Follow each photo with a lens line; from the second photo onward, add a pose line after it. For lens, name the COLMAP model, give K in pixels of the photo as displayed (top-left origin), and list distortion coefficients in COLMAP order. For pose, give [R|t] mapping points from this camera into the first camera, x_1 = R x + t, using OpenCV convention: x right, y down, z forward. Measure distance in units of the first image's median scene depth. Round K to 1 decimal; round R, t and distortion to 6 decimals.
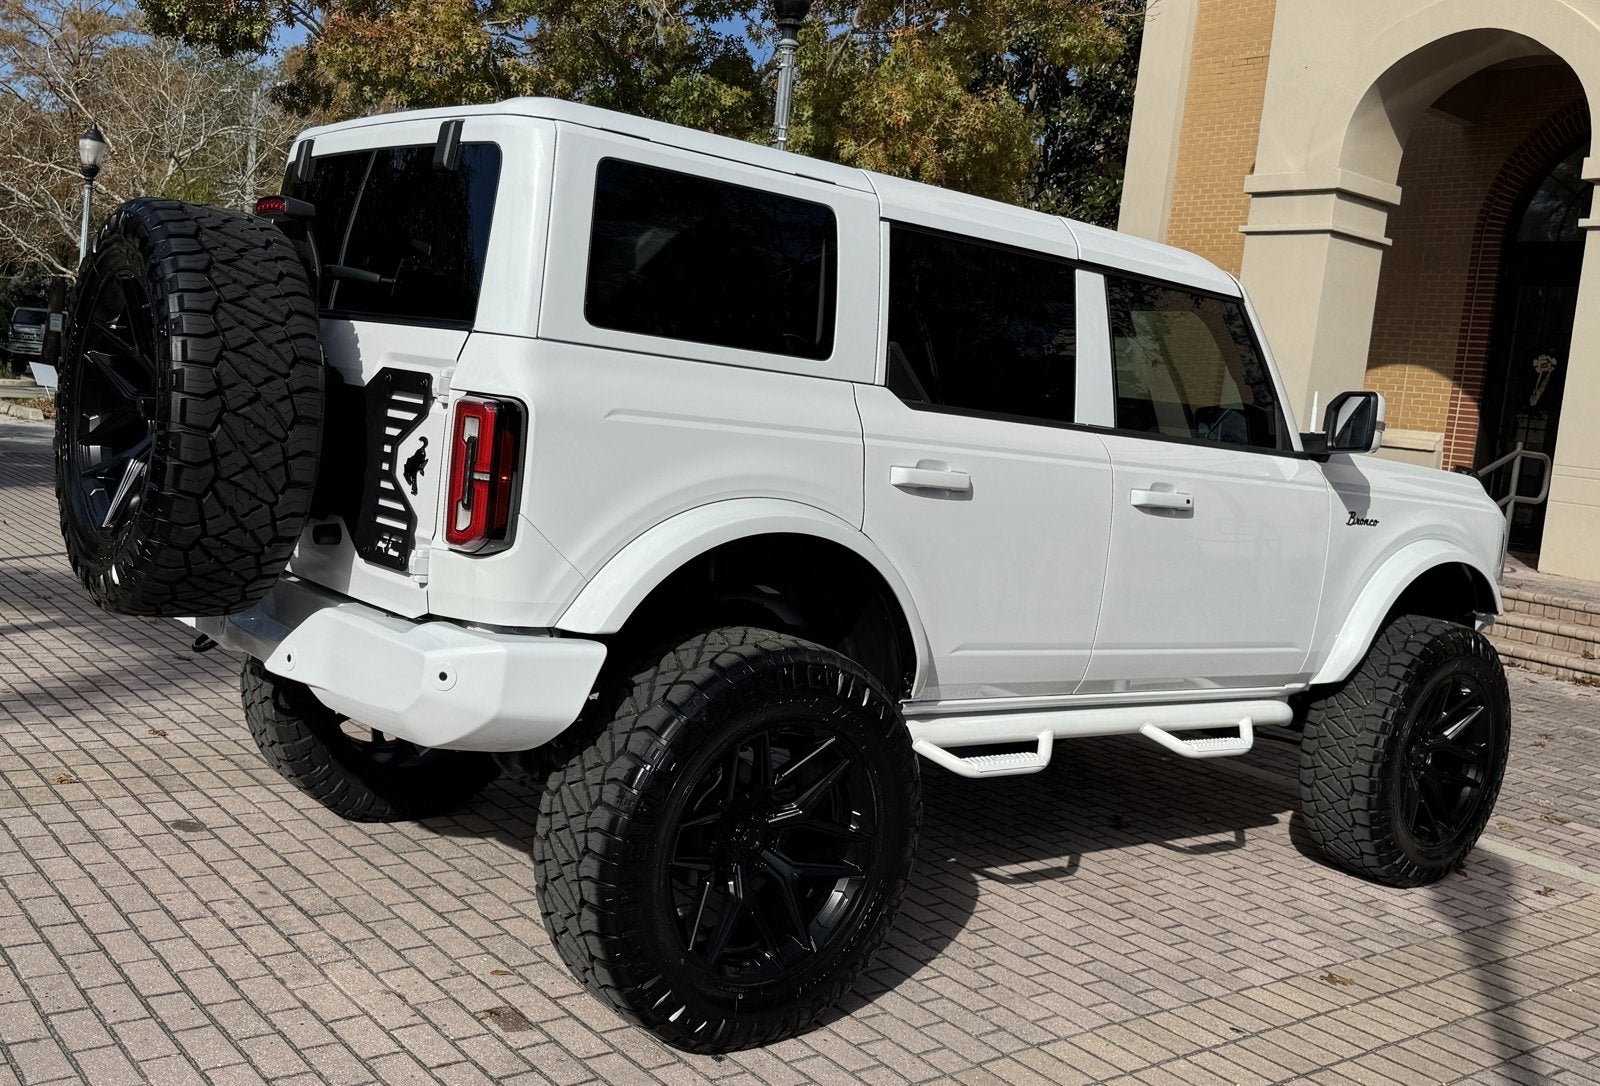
lens RADIAL K [[1522.1, 0, 800.0], [0, 1522.1, 543.0], [0, 0, 1]] dist [0.117230, -0.242658]
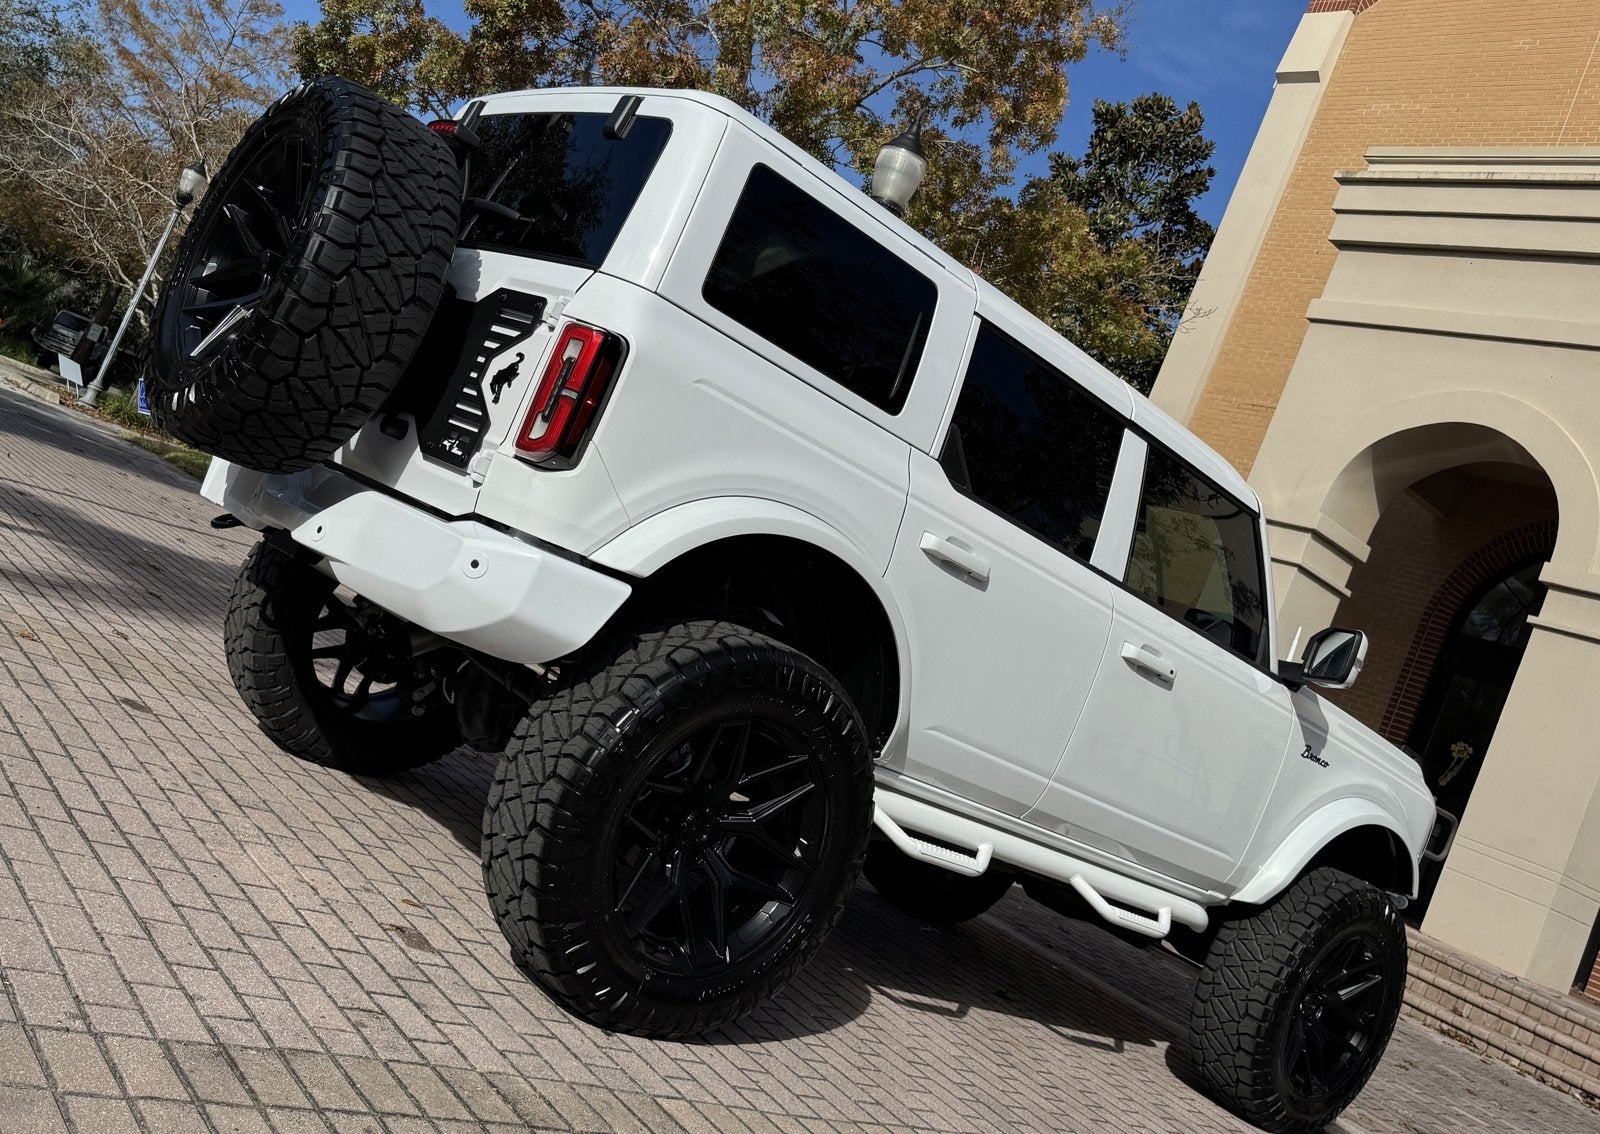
lens RADIAL K [[1470.6, 0, 790.2], [0, 1470.6, 535.1], [0, 0, 1]] dist [0.104869, -0.228396]
pose [[0.958228, 0.285800, 0.010815, -0.037834], [-0.280720, 0.947085, -0.155647, 0.131738], [-0.054727, 0.146109, 0.987754, 0.007329]]
